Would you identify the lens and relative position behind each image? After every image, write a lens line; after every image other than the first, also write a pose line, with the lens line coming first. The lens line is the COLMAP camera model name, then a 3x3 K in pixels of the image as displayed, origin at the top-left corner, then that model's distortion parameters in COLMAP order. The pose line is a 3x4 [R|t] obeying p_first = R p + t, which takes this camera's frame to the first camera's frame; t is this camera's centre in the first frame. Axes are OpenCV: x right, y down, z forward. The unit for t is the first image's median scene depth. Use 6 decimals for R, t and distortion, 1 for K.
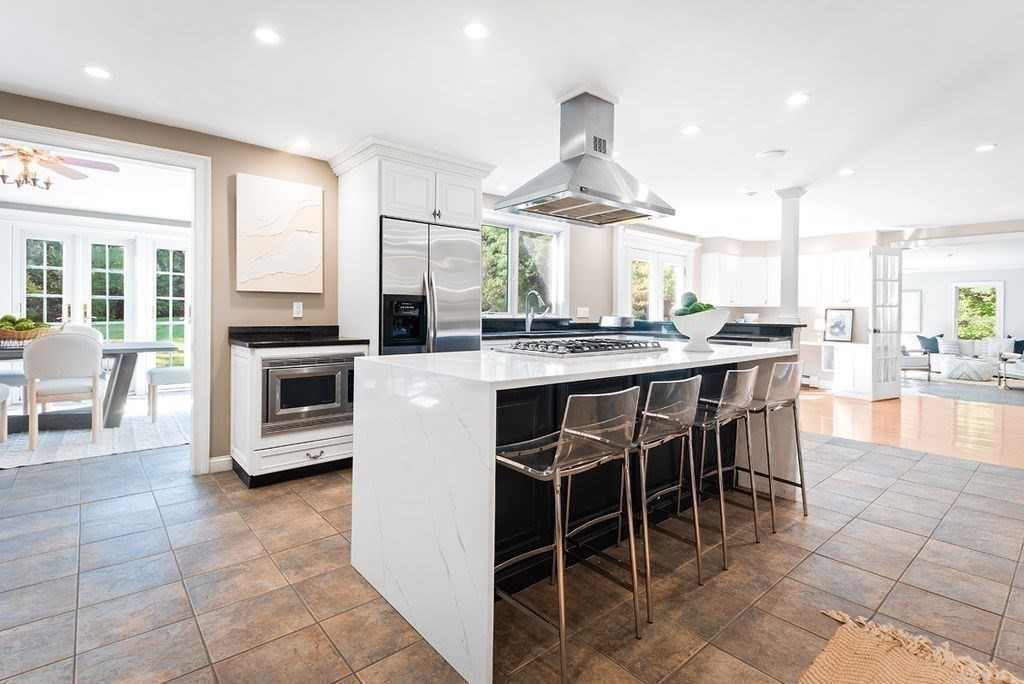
lens RADIAL K [[483.3, 0, 542.4], [0, 483.3, 315.3], [0, 0, 1]] dist [-0.003248, -0.000464]
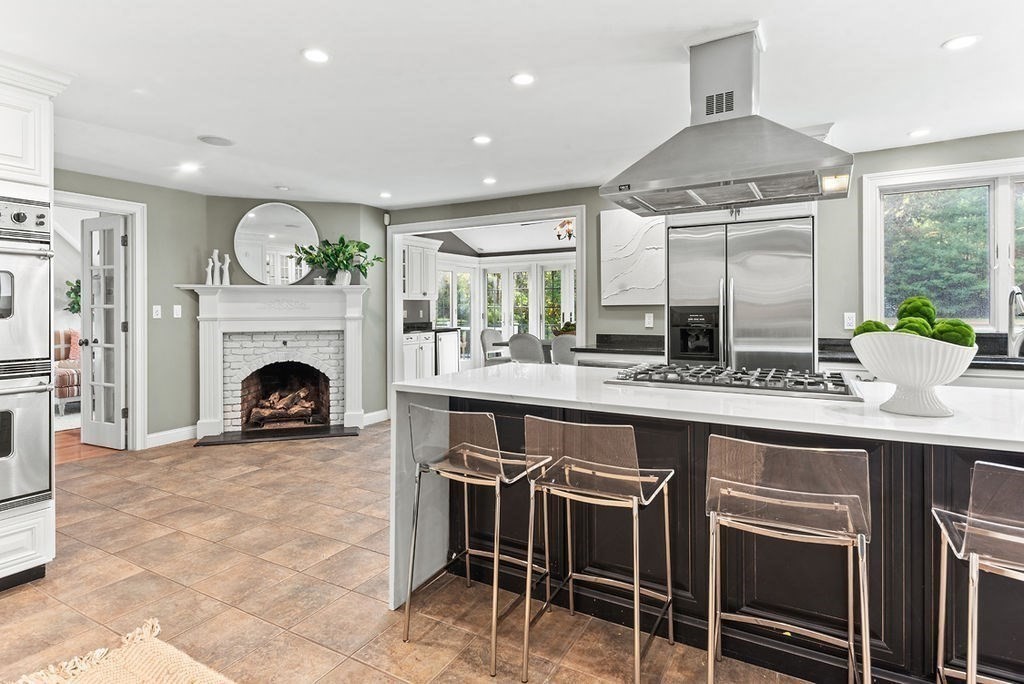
lens RADIAL K [[526.8, 0, 506.9], [0, 526.8, 309.9], [0, 0, 1]] dist [0.003694, 0.000494]
pose [[0.332114, -0.015867, -0.943106, 0.561036], [0.005933, 0.999874, -0.014733, -0.021104], [0.943221, -0.000703, 0.332166, 0.311175]]
